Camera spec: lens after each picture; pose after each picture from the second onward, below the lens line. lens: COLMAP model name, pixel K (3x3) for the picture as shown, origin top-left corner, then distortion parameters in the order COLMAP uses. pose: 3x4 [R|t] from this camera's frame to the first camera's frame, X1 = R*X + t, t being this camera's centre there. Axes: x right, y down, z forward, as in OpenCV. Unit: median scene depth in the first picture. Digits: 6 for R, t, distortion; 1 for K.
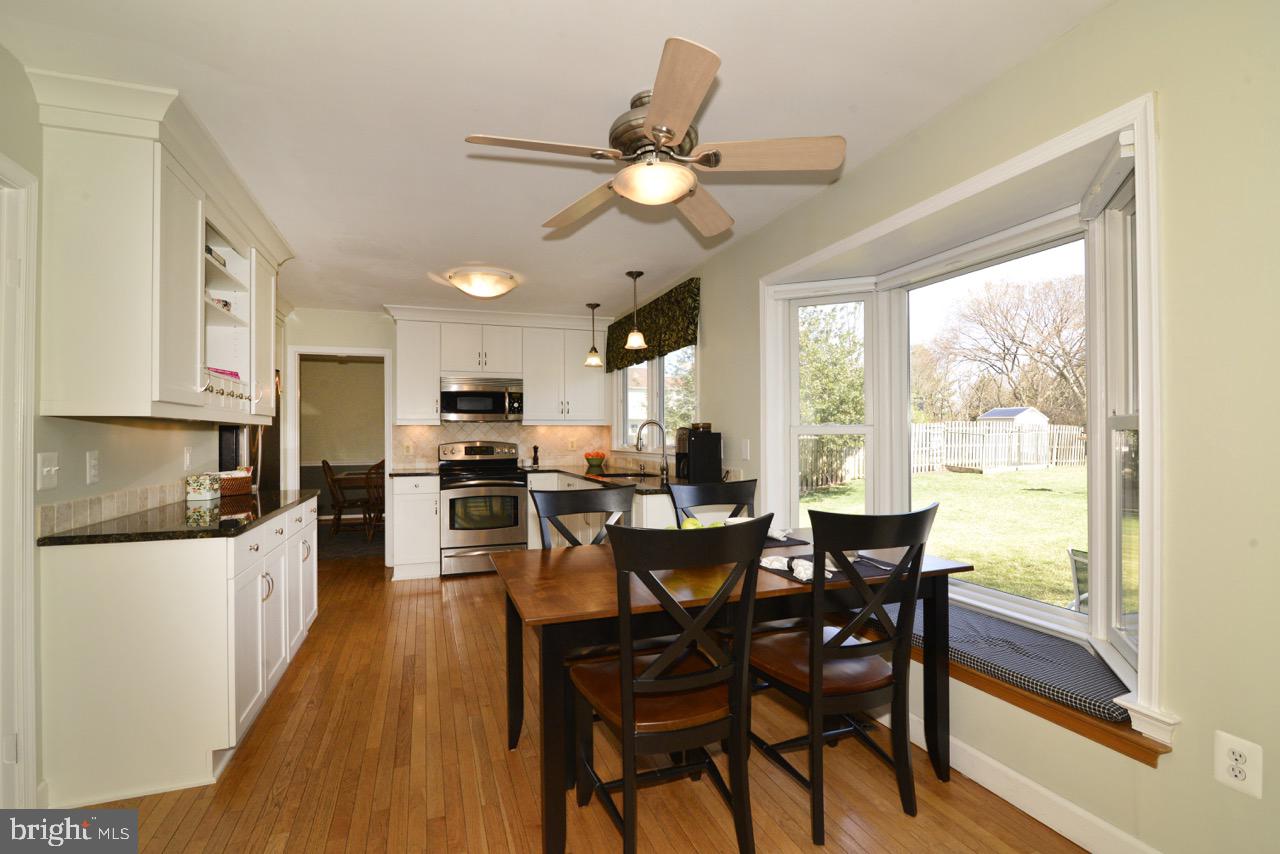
lens RADIAL K [[584.9, 0, 641.8], [0, 584.9, 431.3], [0, 0, 1]] dist [-0.018715, 0.001103]
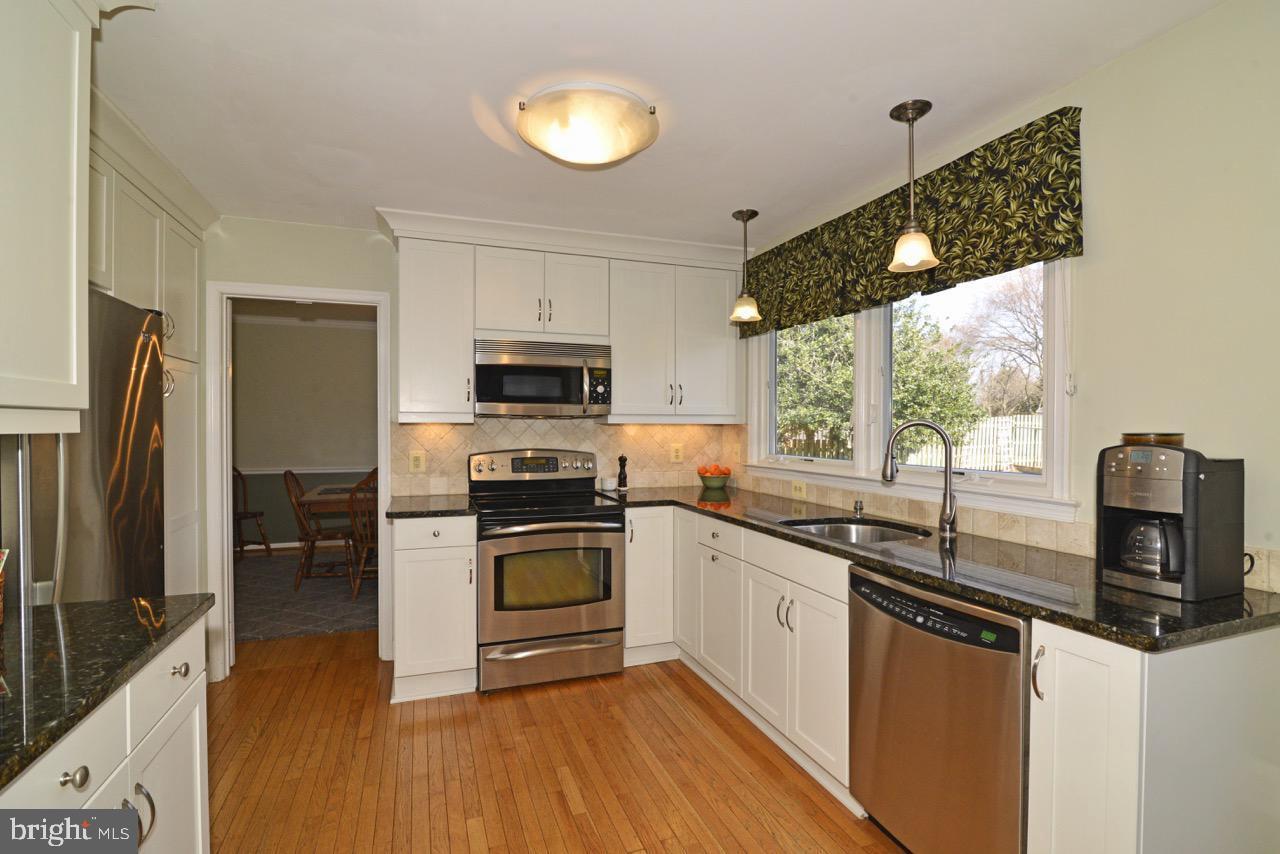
lens RADIAL K [[584.9, 0, 637.7], [0, 584.9, 431.2], [0, 0, 1]] dist [-0.018715, 0.001103]
pose [[0.999969, 0.006868, 0.003743, -0.179724], [-0.006932, 0.999828, 0.017195, -0.013054], [-0.003624, -0.017220, 0.999845, 0.407514]]
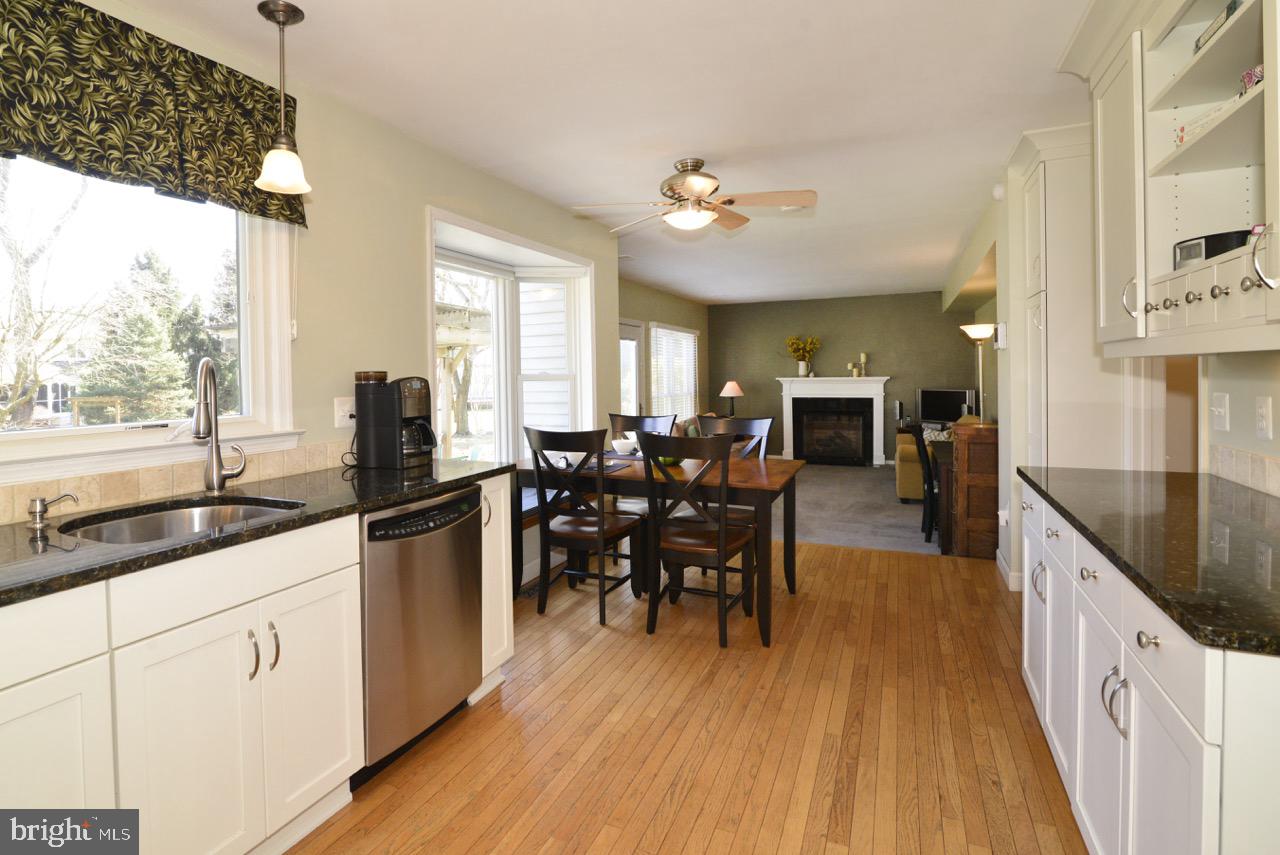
lens RADIAL K [[584.9, 0, 593.3], [0, 584.9, 379.2], [0, 0, 1]] dist [-0.018715, 0.001103]
pose [[-0.671188, 0.004860, 0.741271, -0.414909], [0.009179, 0.999956, 0.001756, 0.000579], [-0.741230, 0.007983, -0.671203, 0.983476]]
